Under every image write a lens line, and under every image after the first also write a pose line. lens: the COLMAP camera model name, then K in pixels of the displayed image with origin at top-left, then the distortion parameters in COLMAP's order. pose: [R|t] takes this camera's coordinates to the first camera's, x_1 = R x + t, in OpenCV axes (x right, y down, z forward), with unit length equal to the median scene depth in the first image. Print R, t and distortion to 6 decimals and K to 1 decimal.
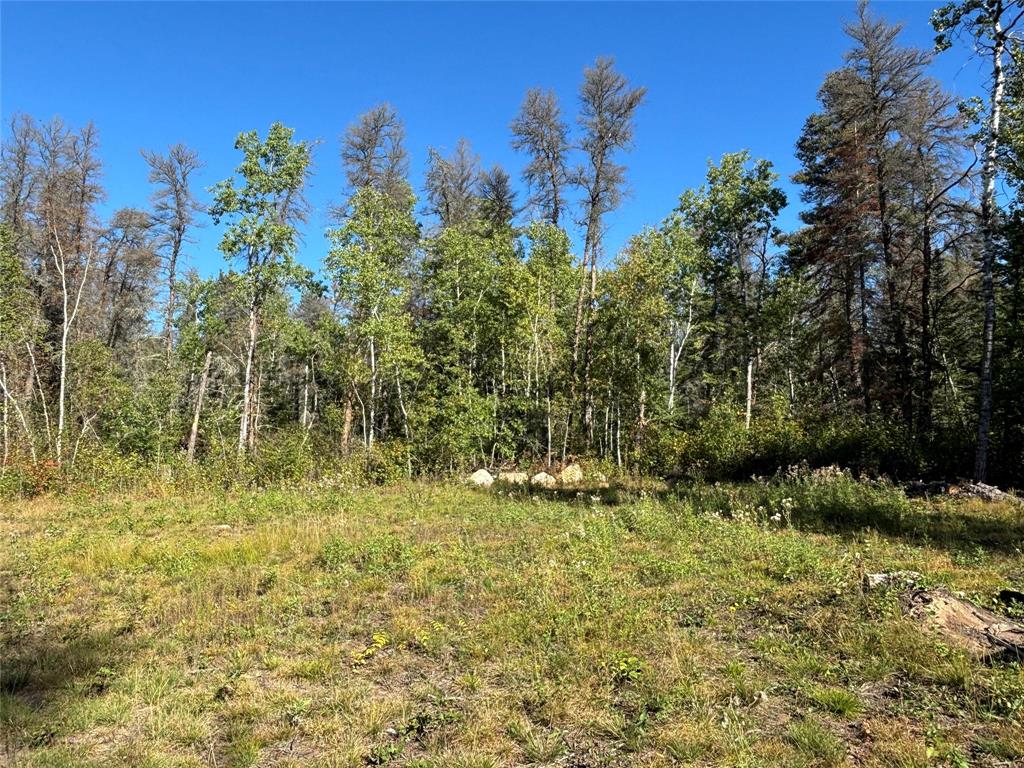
lens RADIAL K [[704.6, 0, 498.1], [0, 704.6, 378.4], [0, 0, 1]] dist [0.004244, -0.000965]
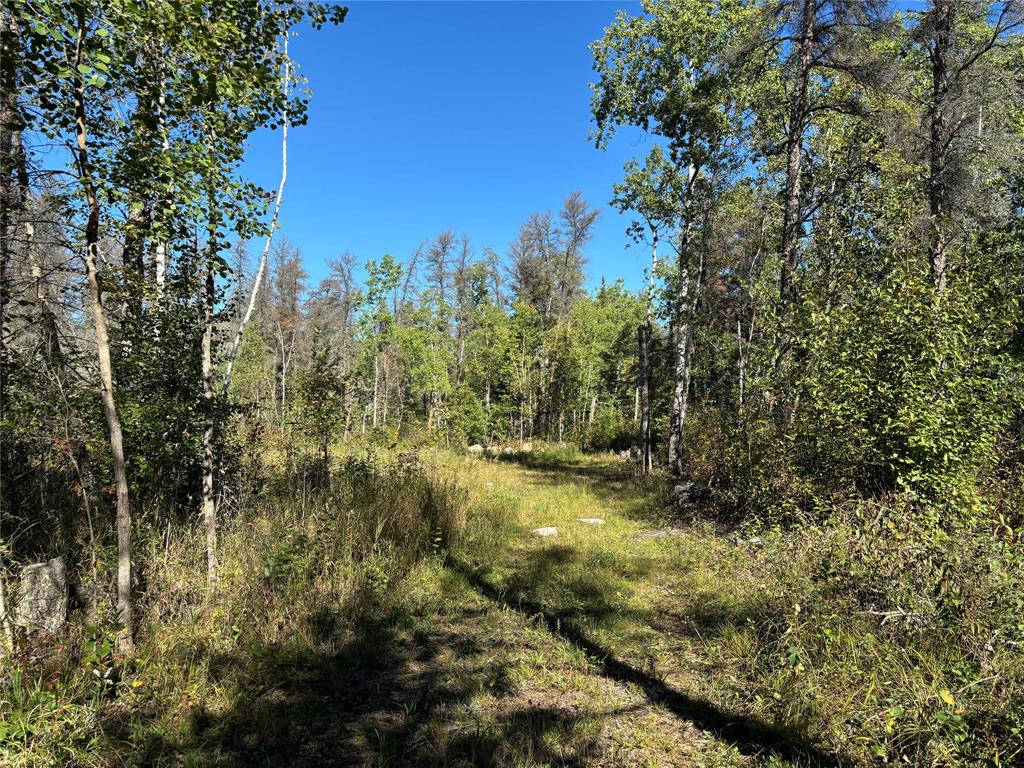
lens RADIAL K [[765.9, 0, 512.0], [0, 765.9, 384.0], [0, 0, 1]] dist [0.031593, 0.003345]
pose [[0.953245, -0.010229, -0.302024, 0.752329], [0.018518, 0.999526, 0.024597, -0.088858], [0.301629, -0.029040, 0.952983, -1.005360]]
